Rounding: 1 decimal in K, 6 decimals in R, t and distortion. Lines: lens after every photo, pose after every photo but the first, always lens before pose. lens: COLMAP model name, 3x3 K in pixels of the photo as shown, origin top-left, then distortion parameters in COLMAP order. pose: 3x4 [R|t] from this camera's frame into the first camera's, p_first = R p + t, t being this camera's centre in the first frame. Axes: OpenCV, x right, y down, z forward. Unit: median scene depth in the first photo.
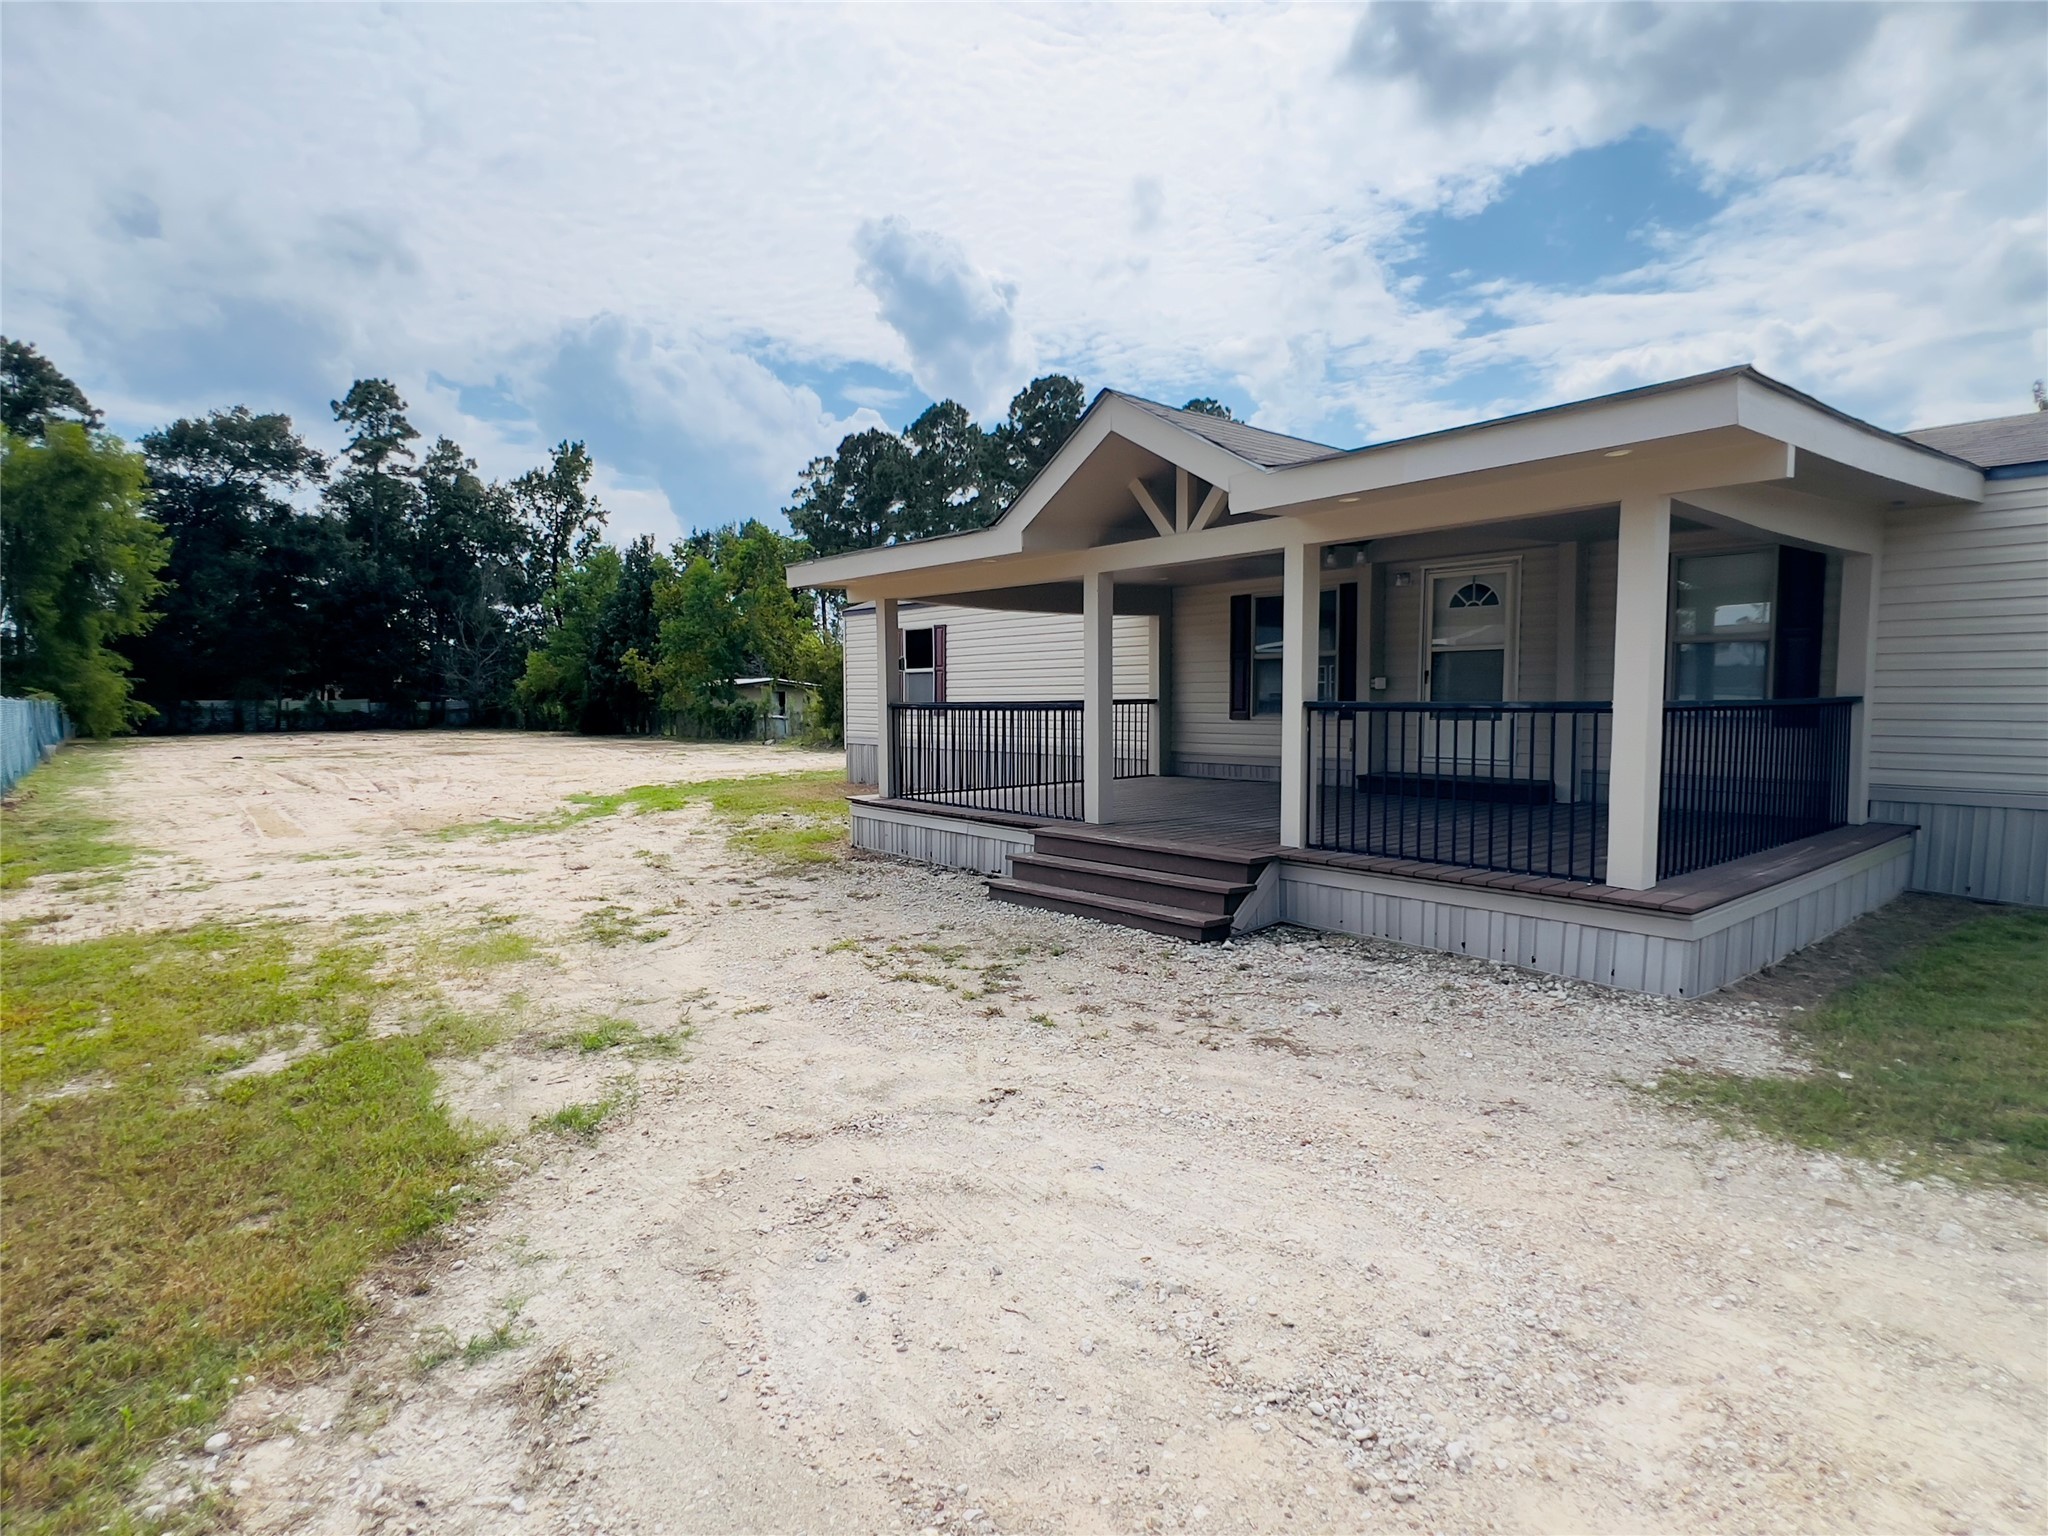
lens RADIAL K [[1067.7, 0, 1032.4], [0, 1067.7, 762.8], [0, 0, 1]] dist [-0.005715, 0.006329]
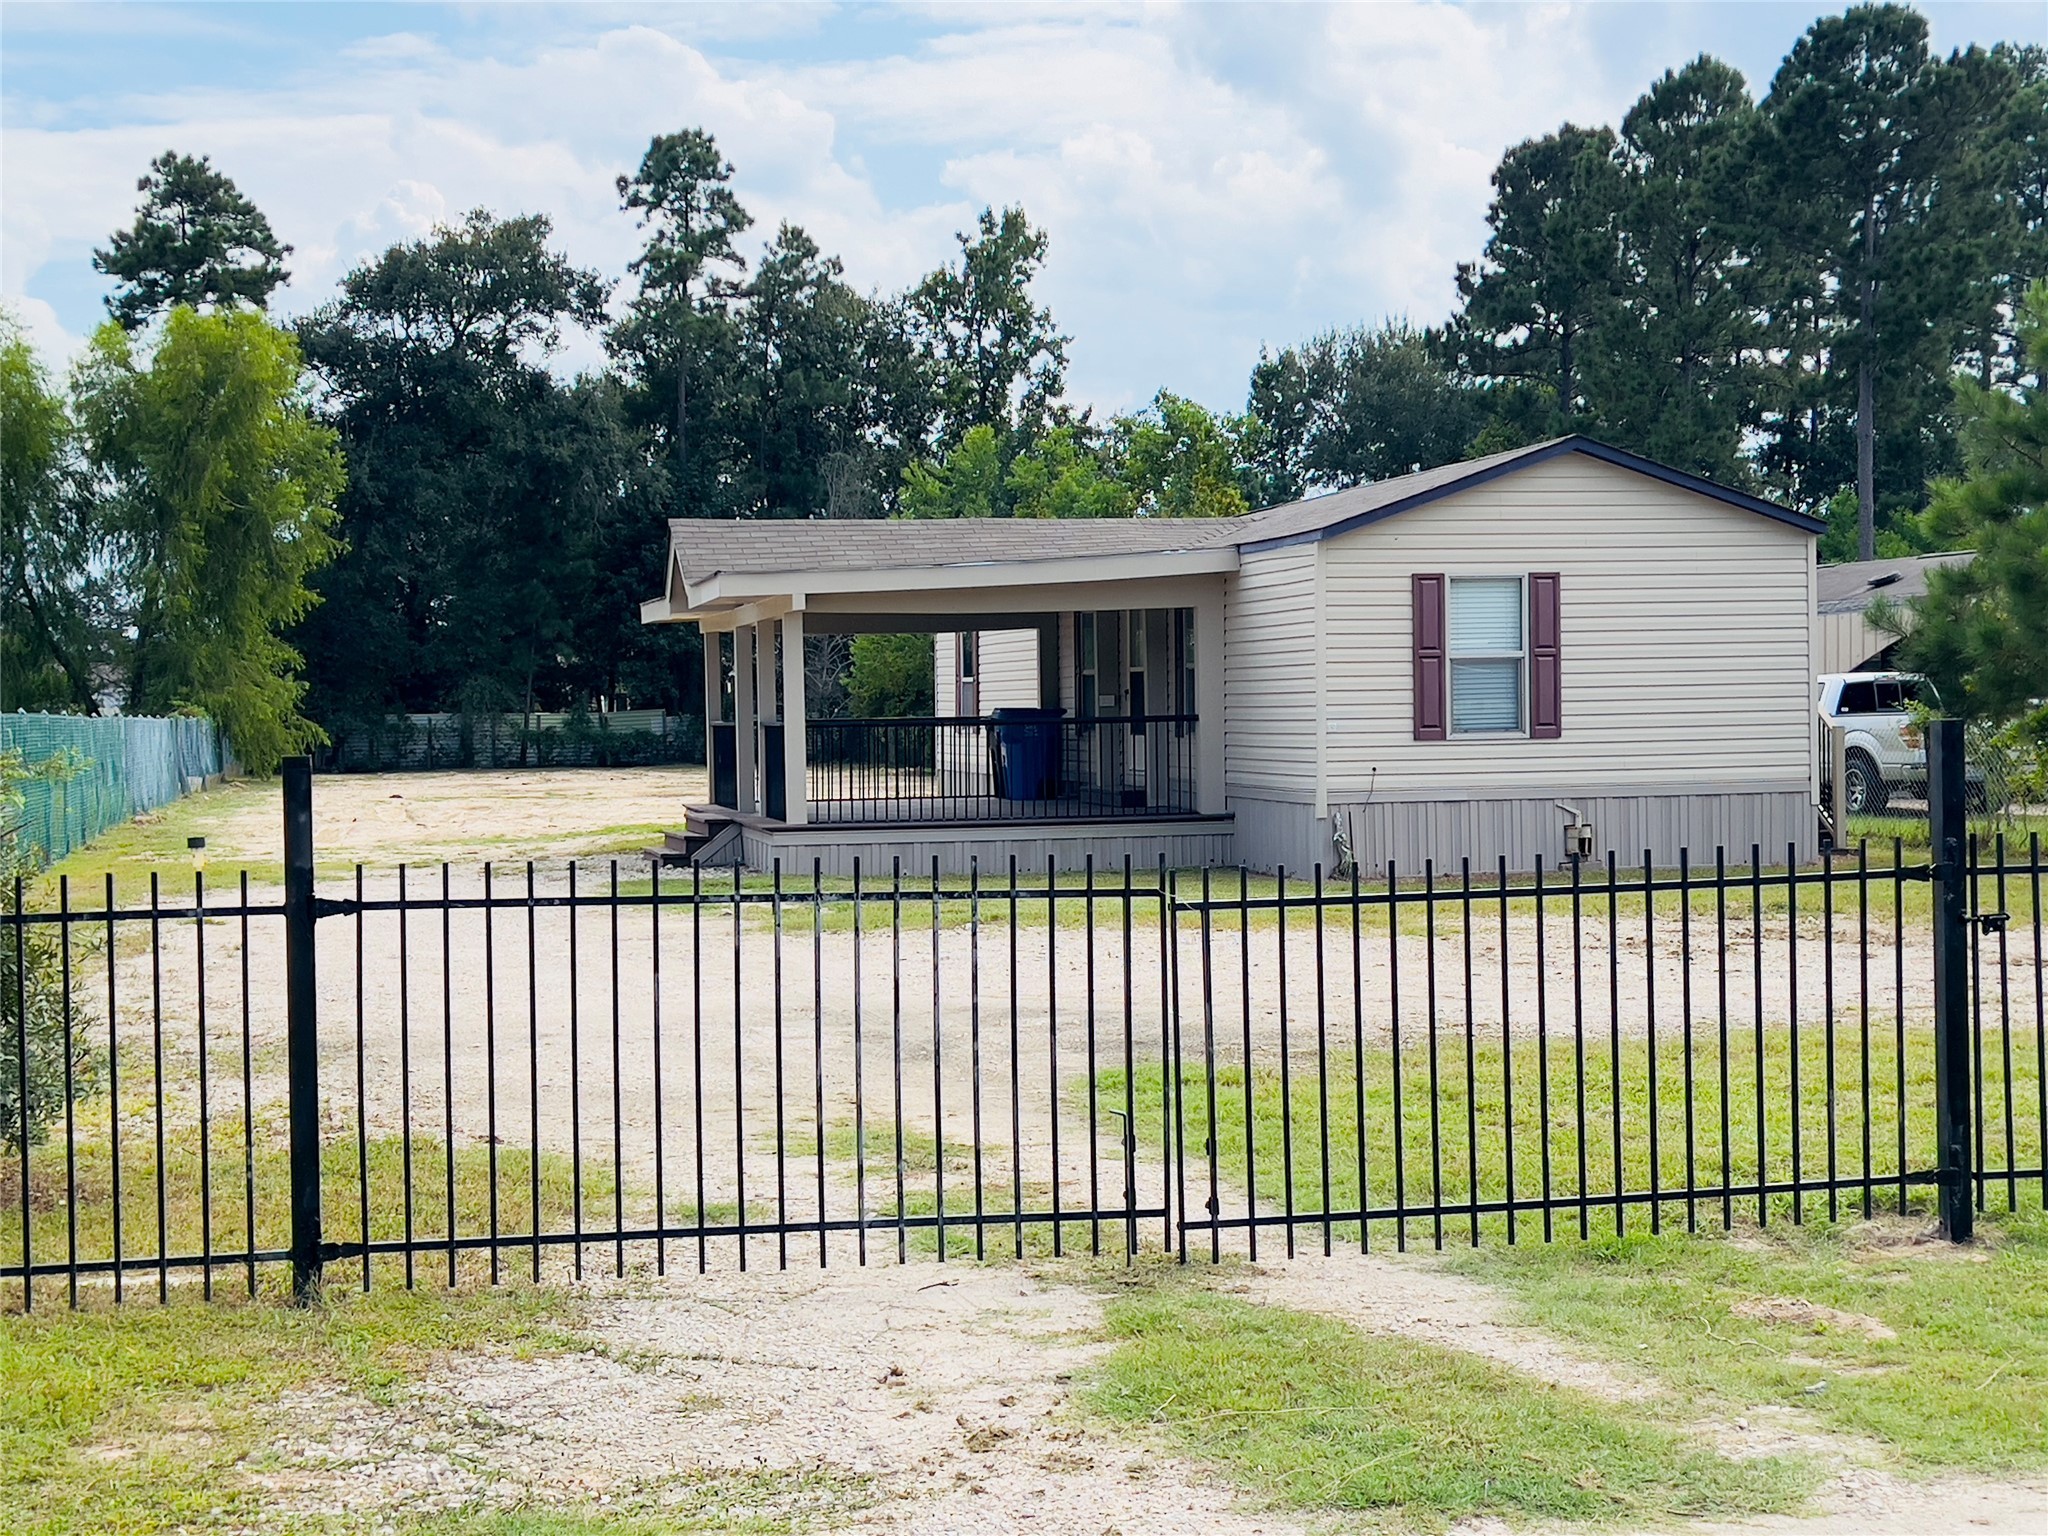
lens RADIAL K [[2977.0, 0, 1024.0], [0, 2977.0, 771.4], [0, 0, 1]] dist [0.141445, 0.000000]
pose [[0.880878, 0.003262, -0.473332, 0.282805], [-0.019837, 0.999352, -0.030030, 0.015005], [0.472928, 0.035843, 0.880372, -0.279046]]
